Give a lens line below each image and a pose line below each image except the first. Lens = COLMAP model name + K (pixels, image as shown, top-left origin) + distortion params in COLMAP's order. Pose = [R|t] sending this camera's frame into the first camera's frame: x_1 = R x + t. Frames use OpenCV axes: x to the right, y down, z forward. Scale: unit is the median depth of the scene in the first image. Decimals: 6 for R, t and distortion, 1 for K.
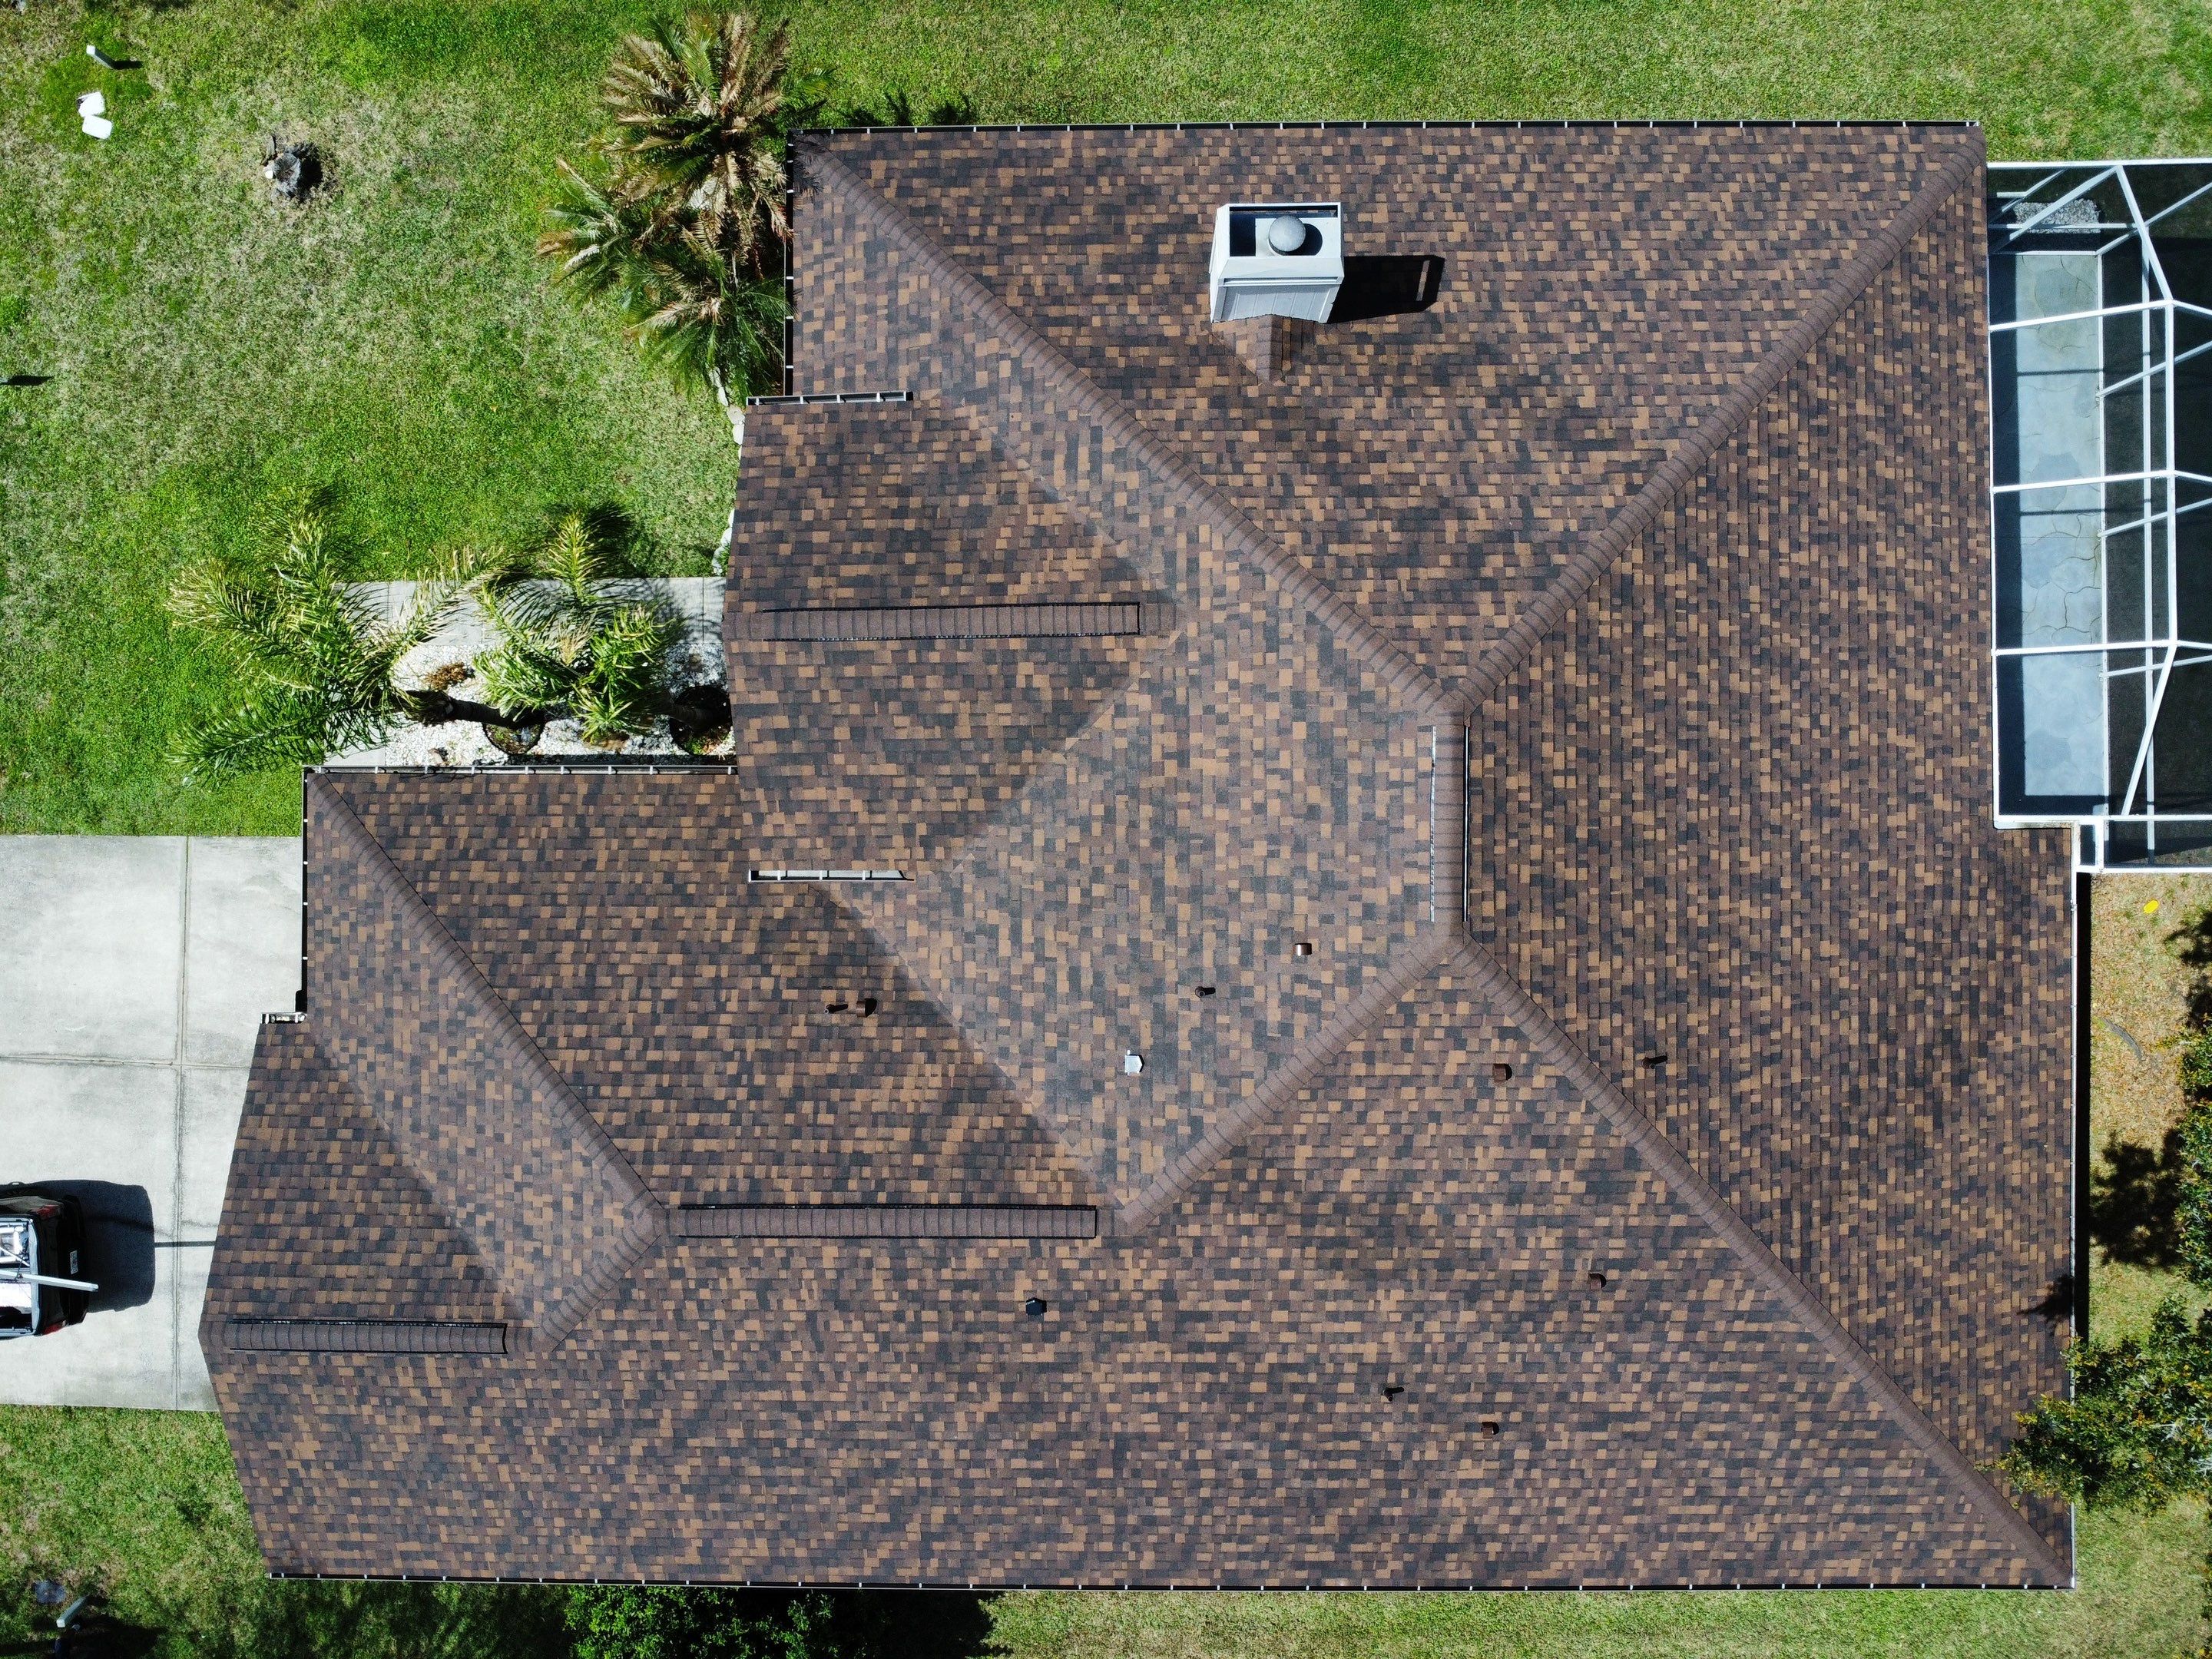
lens RADIAL K [[1595.3, 0, 1096.1], [0, 1595.3, 818.4], [0, 0, 1]] dist [-0.024351, -0.013106]
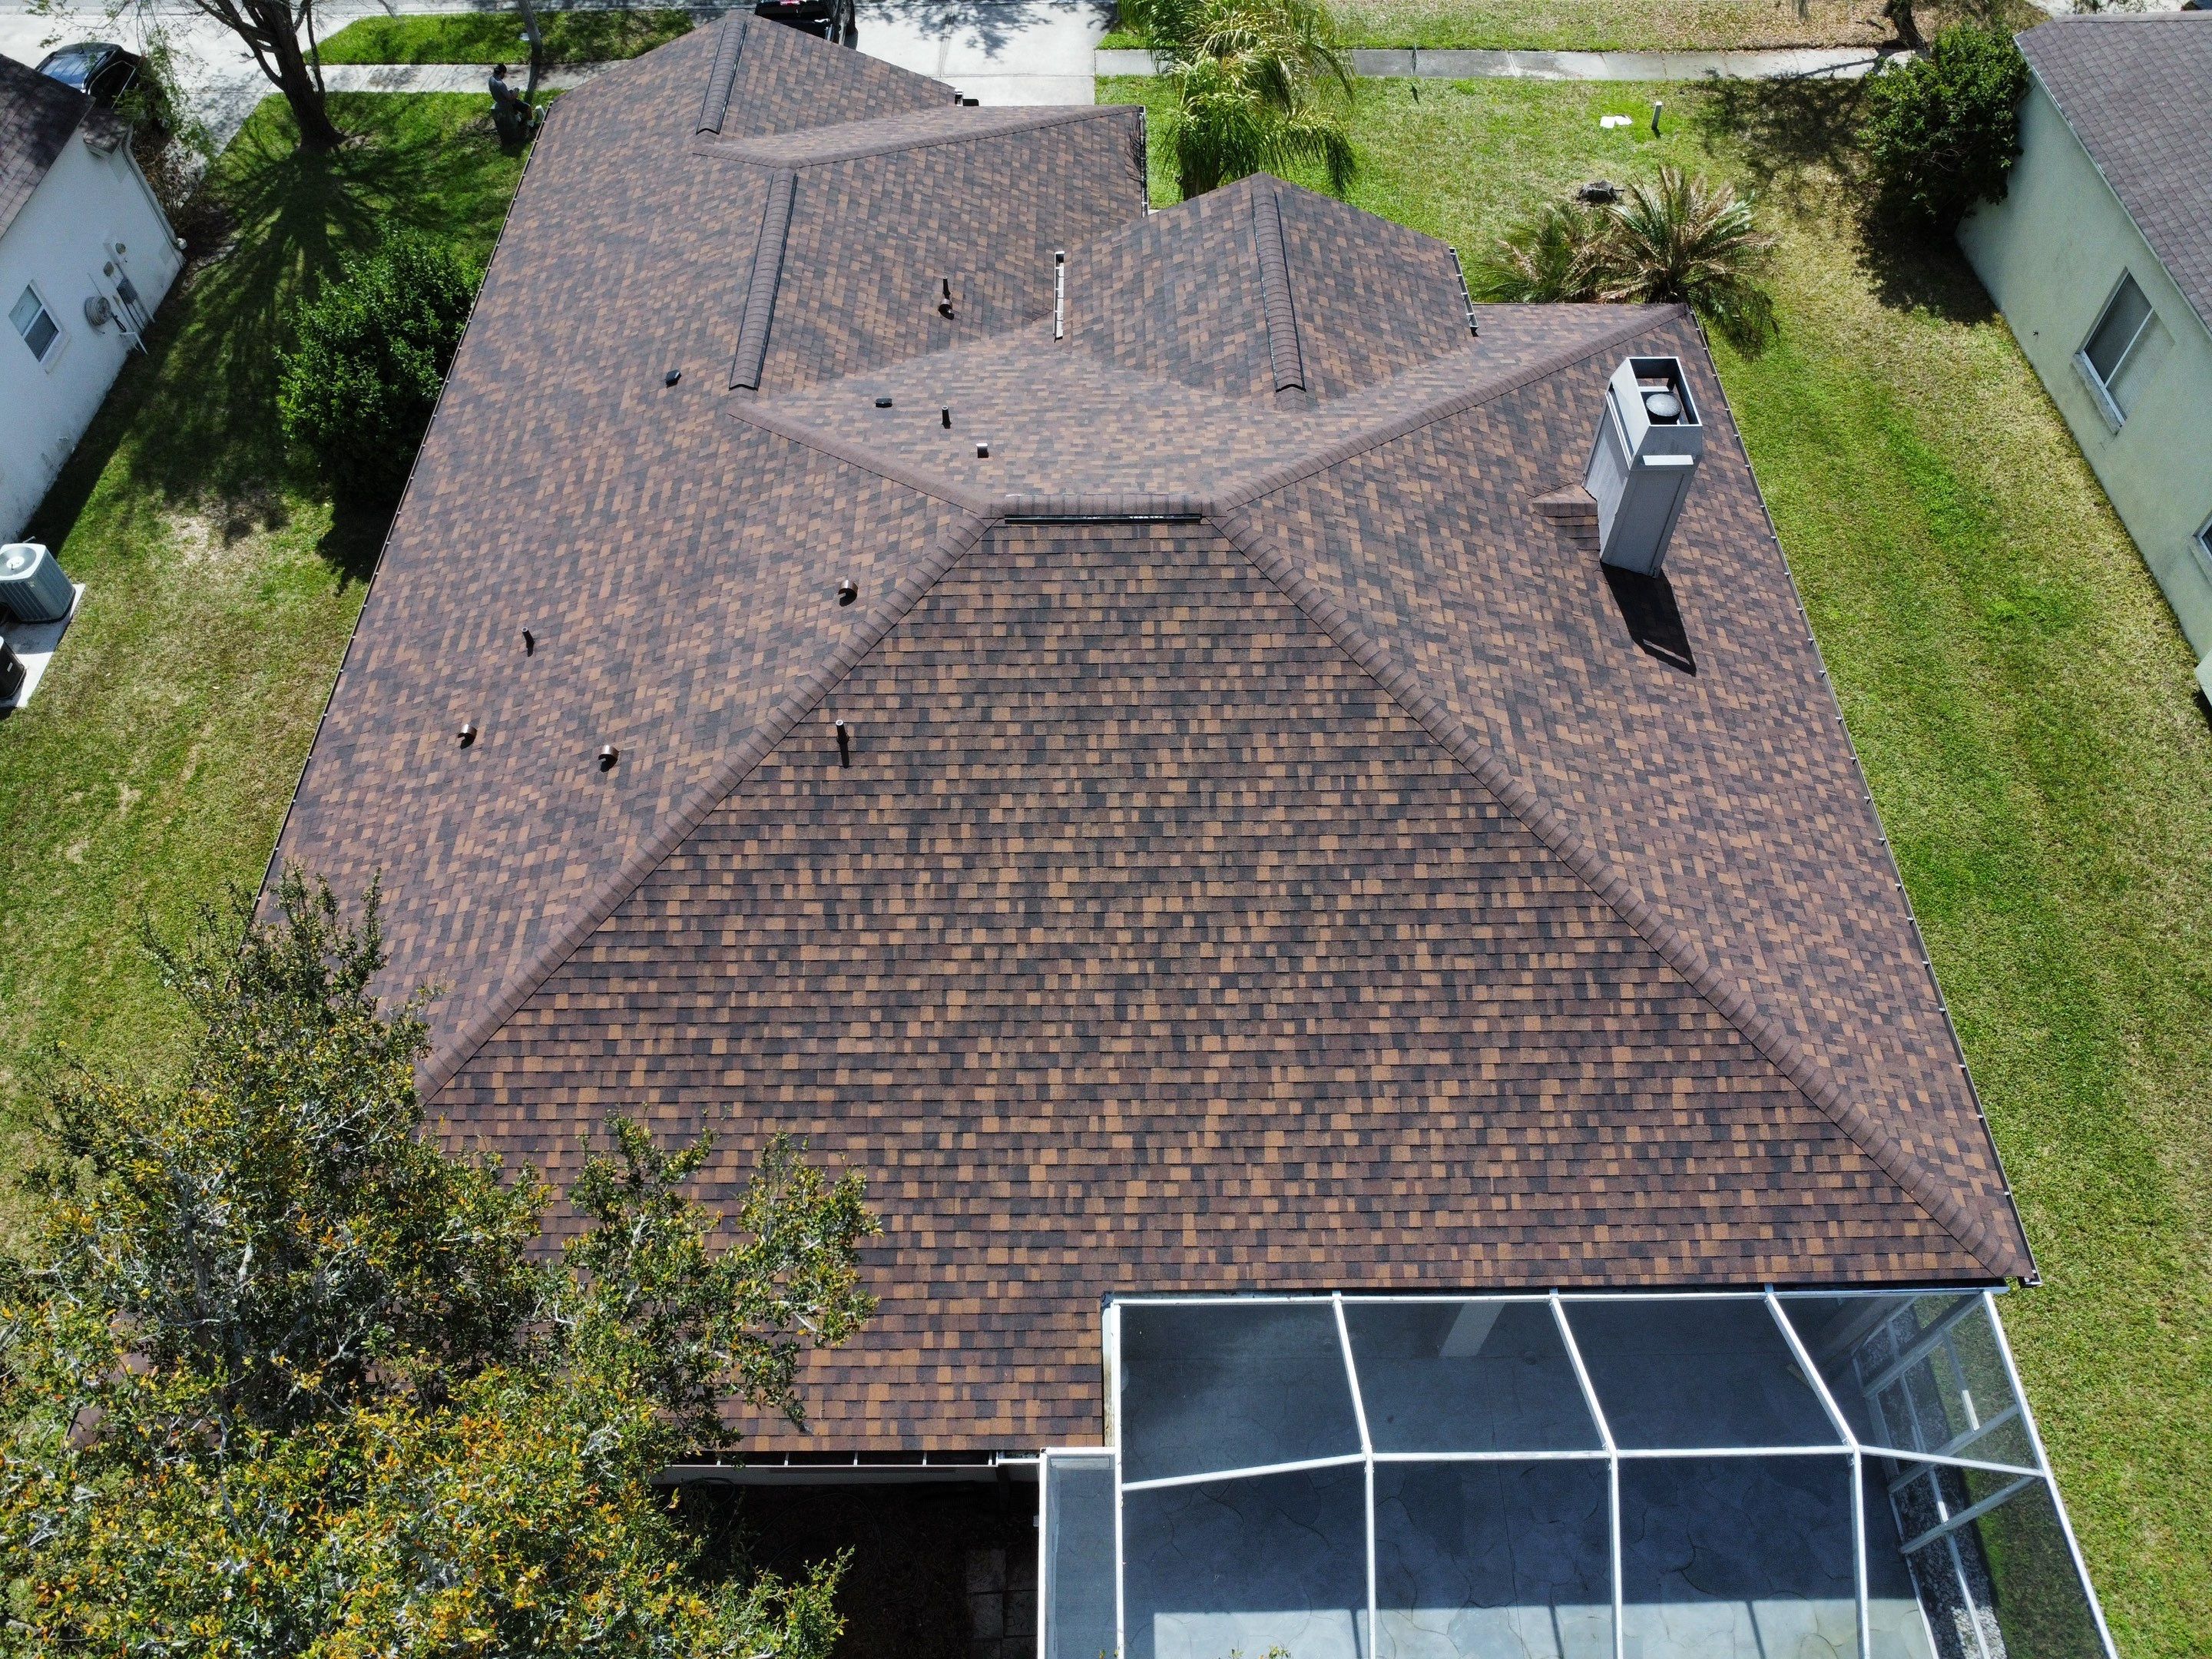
lens RADIAL K [[1595.3, 0, 1095.7], [0, 1595.3, 829.0], [0, 0, 1]] dist [-0.024351, -0.013106]
pose [[0.001154, 0.822247, -0.569129, 0.842355], [-0.999849, 0.010800, 0.013577, -0.003227], [0.017311, 0.569028, 0.822136, 0.257711]]
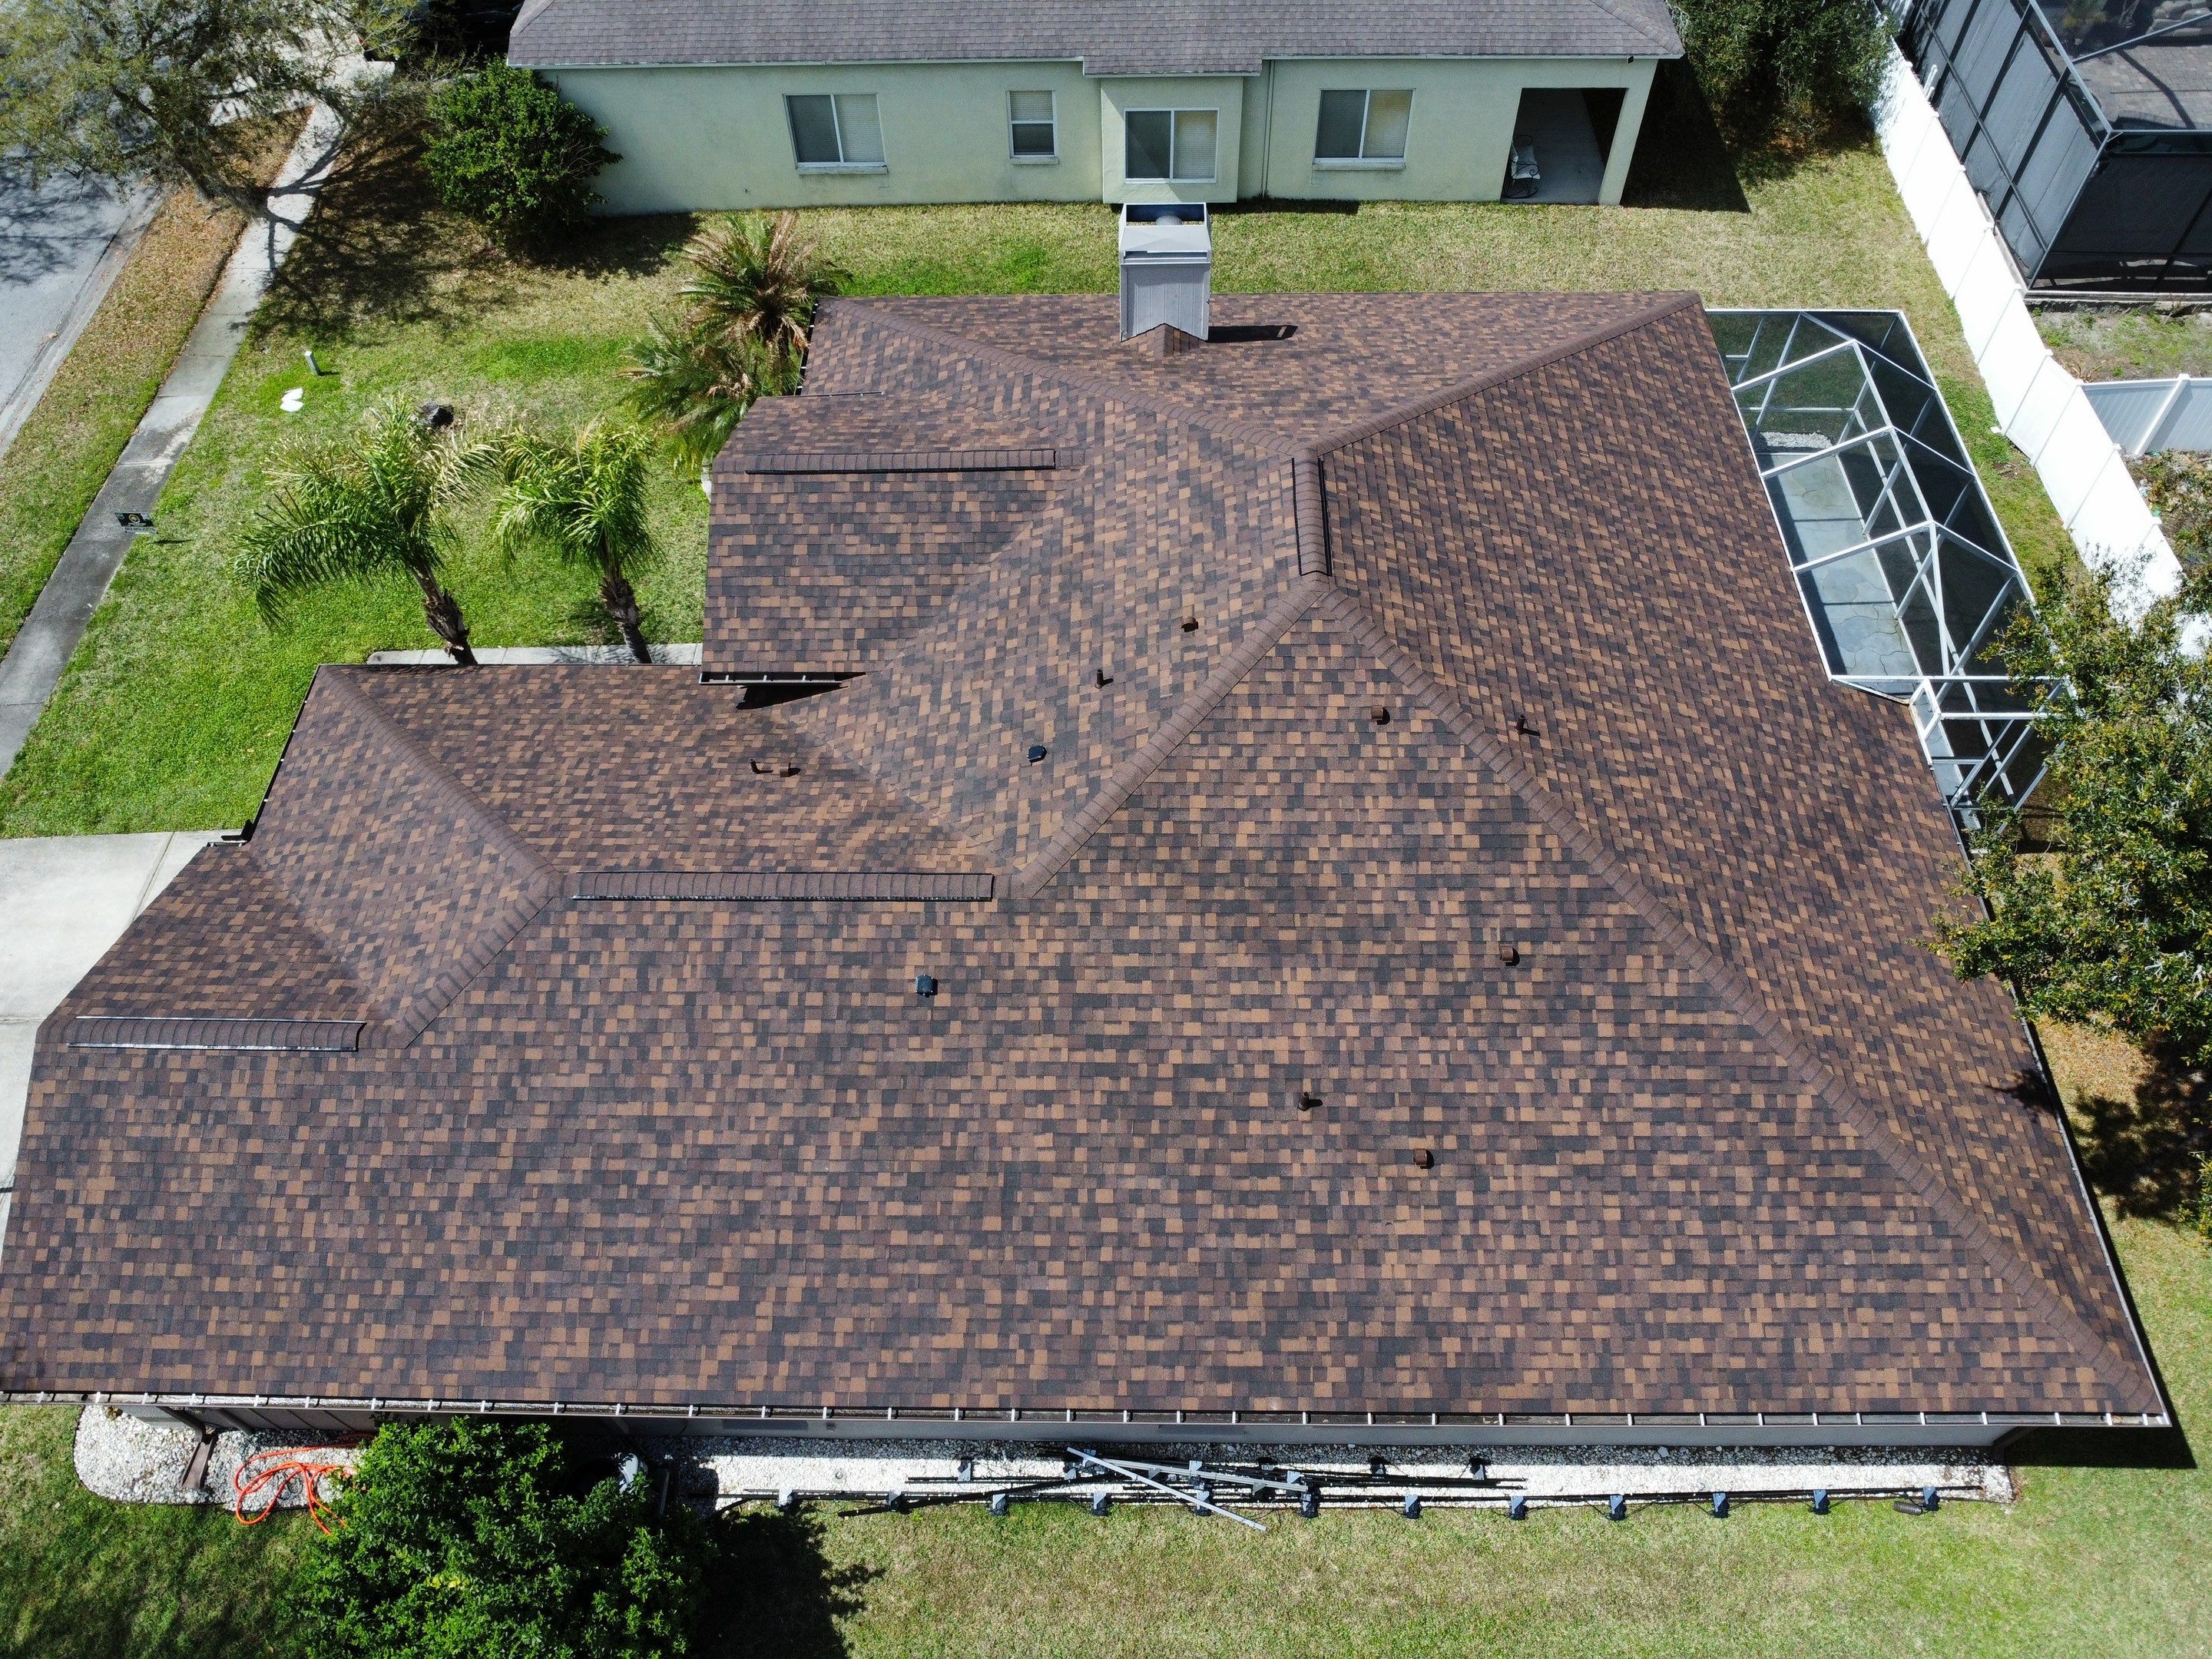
lens RADIAL K [[1595.3, 0, 1097.2], [0, 1595.3, 825.2], [0, 0, 1]] dist [-0.024351, -0.013106]
pose [[0.999840, 0.015482, -0.008929, 0.069999], [-0.017785, 0.812632, -0.582506, 0.765600], [-0.001763, 0.582572, 0.812777, 0.162831]]
